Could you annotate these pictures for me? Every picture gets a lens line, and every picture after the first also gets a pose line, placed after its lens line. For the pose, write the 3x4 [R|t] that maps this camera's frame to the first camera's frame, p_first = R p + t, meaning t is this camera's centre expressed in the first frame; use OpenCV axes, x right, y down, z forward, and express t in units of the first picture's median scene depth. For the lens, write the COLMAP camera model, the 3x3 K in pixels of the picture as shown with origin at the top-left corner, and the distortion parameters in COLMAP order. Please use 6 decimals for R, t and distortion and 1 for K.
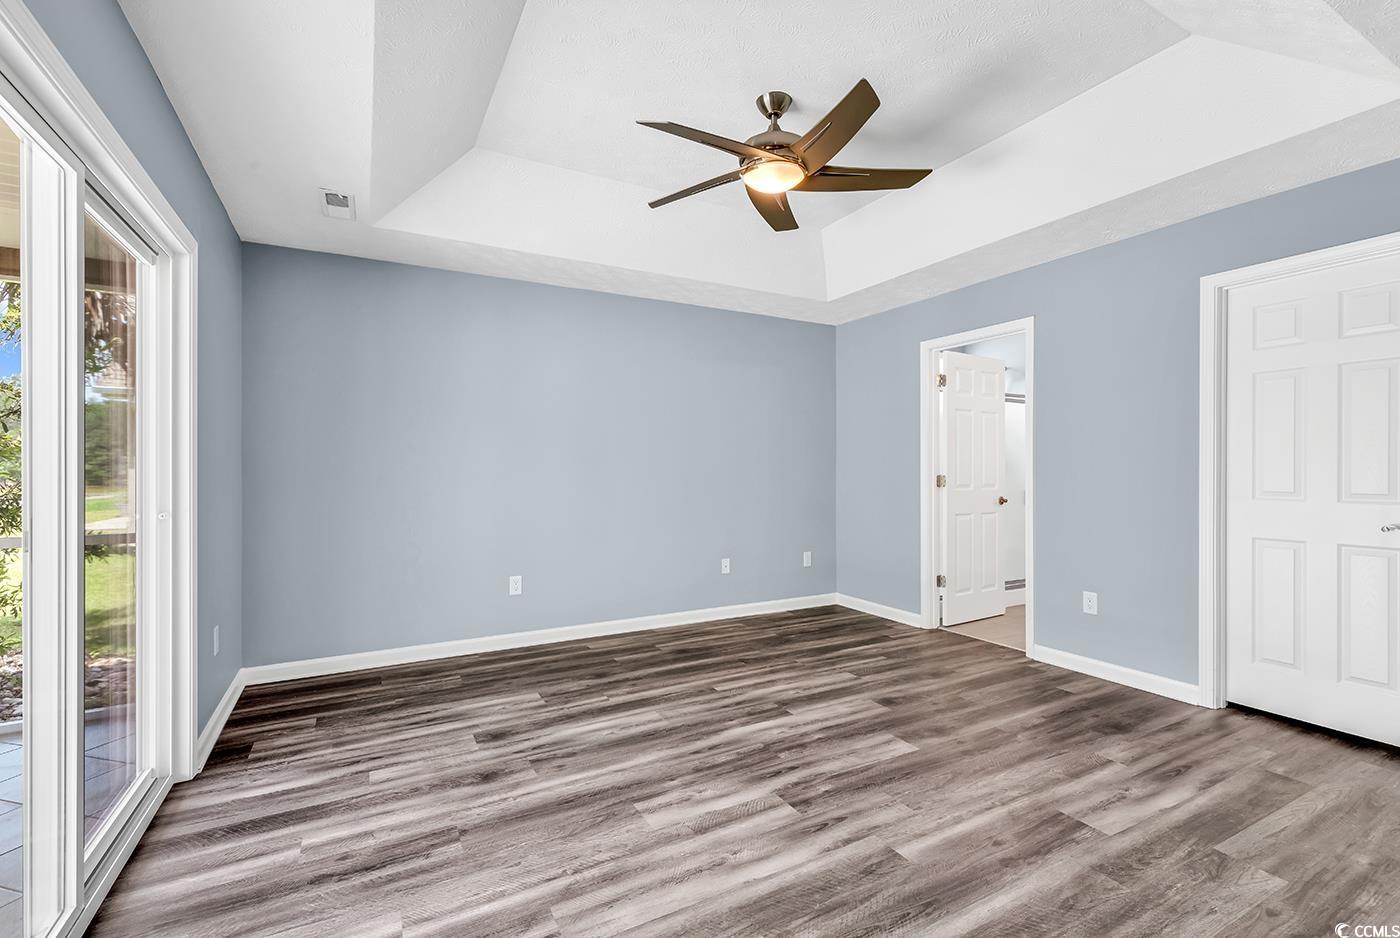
lens RADIAL K [[628.8, 0, 706.7], [0, 628.8, 470.3], [0, 0, 1]] dist [0.011832, -0.003376]
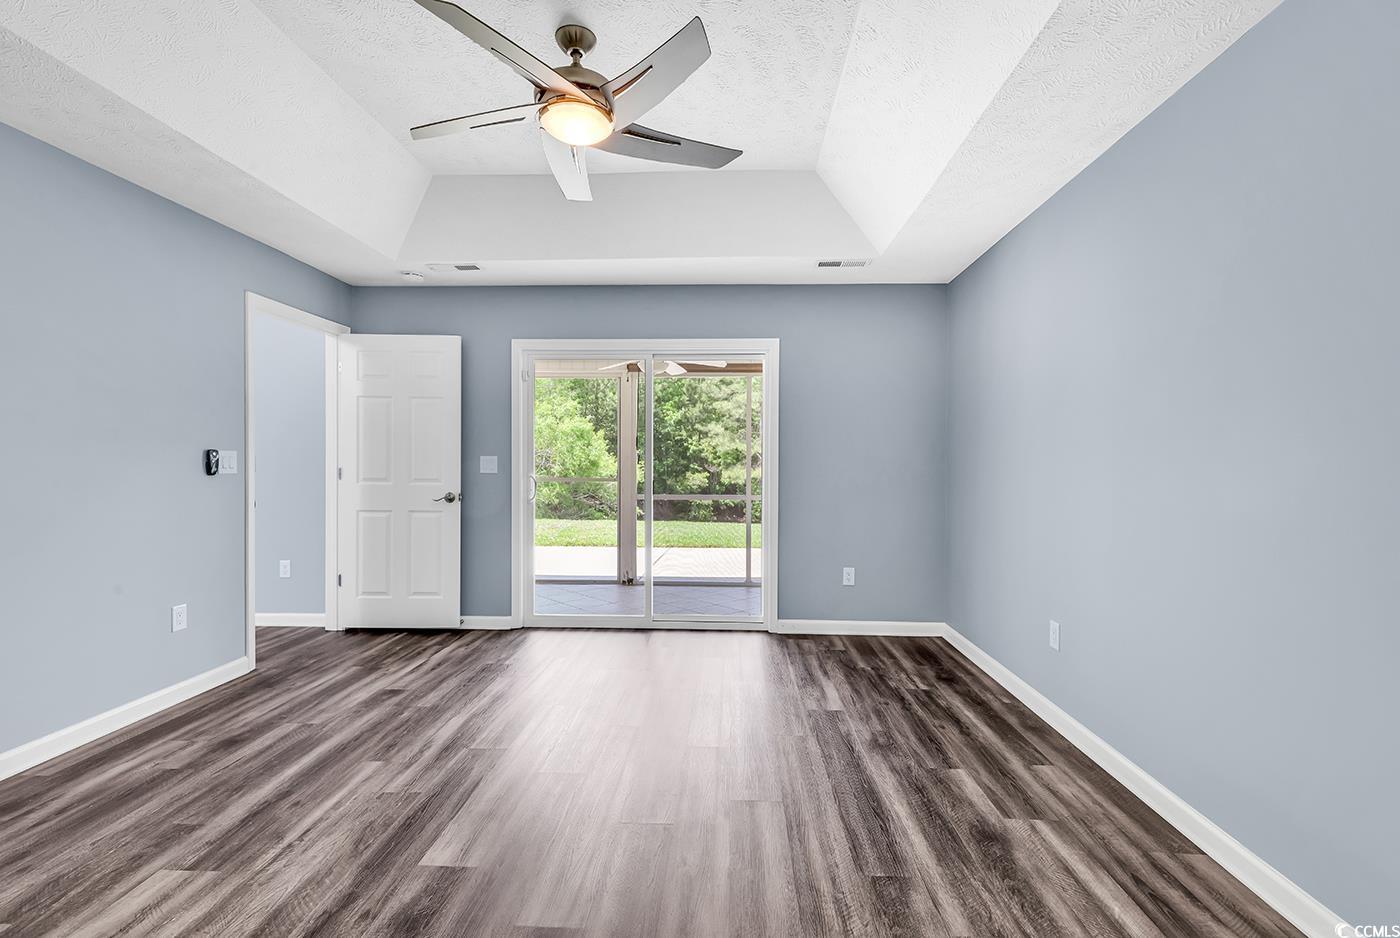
lens RADIAL K [[628.8, 0, 695.1], [0, 628.8, 465.9], [0, 0, 1]] dist [0.011832, -0.003376]
pose [[-0.534973, 0.002583, -0.844865, 0.591641], [-0.005050, 0.999968, 0.006255, -0.002977], [0.844854, 0.007613, -0.534942, 1.263803]]
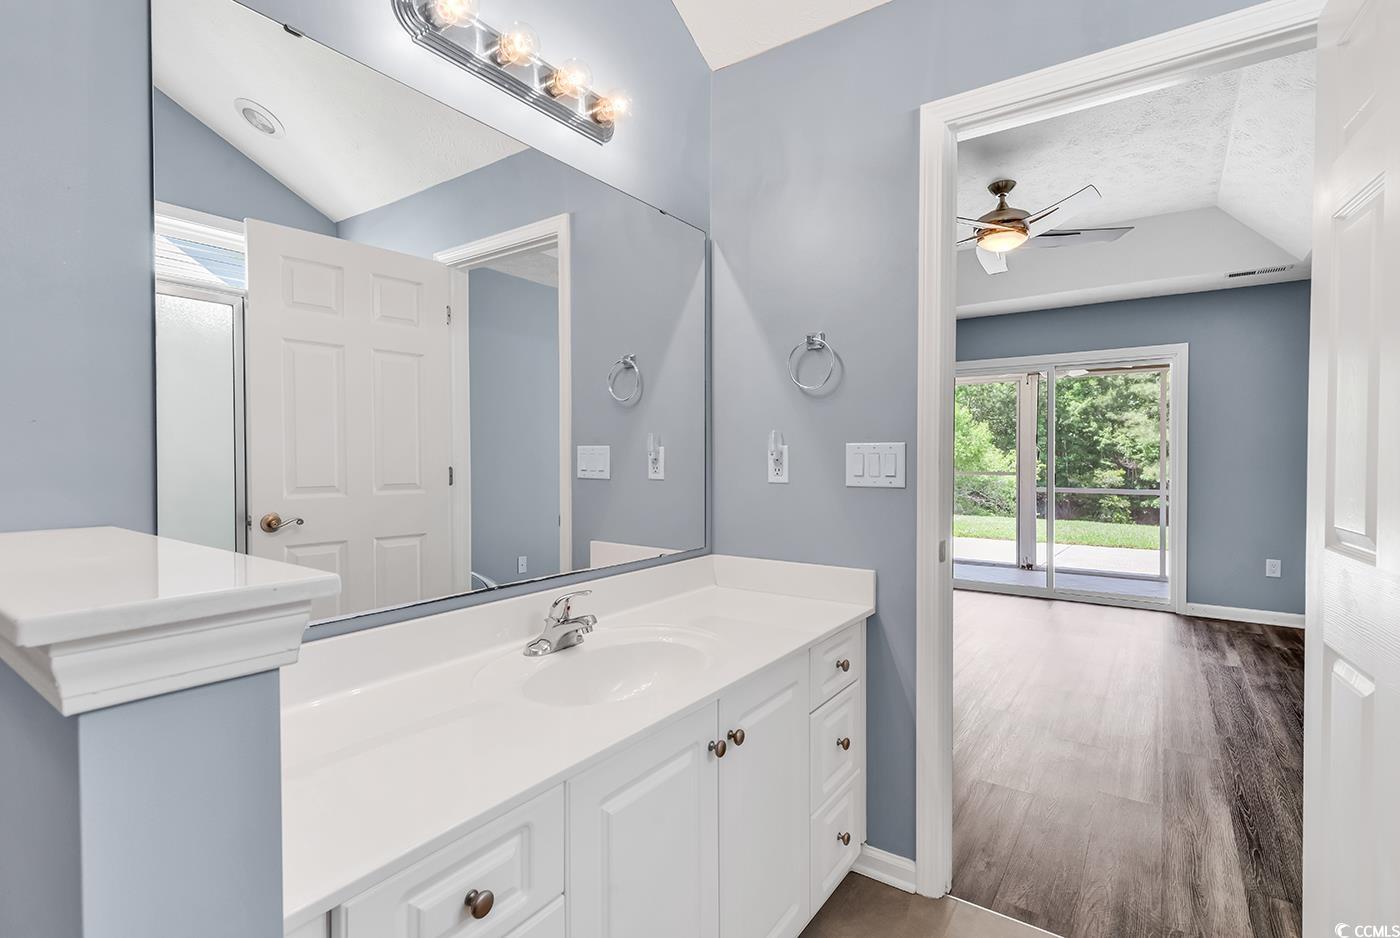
lens RADIAL K [[628.8, 0, 716.0], [0, 628.8, 467.3], [0, 0, 1]] dist [0.011832, -0.003376]
pose [[-0.899608, 0.008996, -0.436605, 0.973717], [0.002946, 0.999890, 0.014531, -0.004248], [0.436687, 0.011786, -0.899536, 1.530661]]
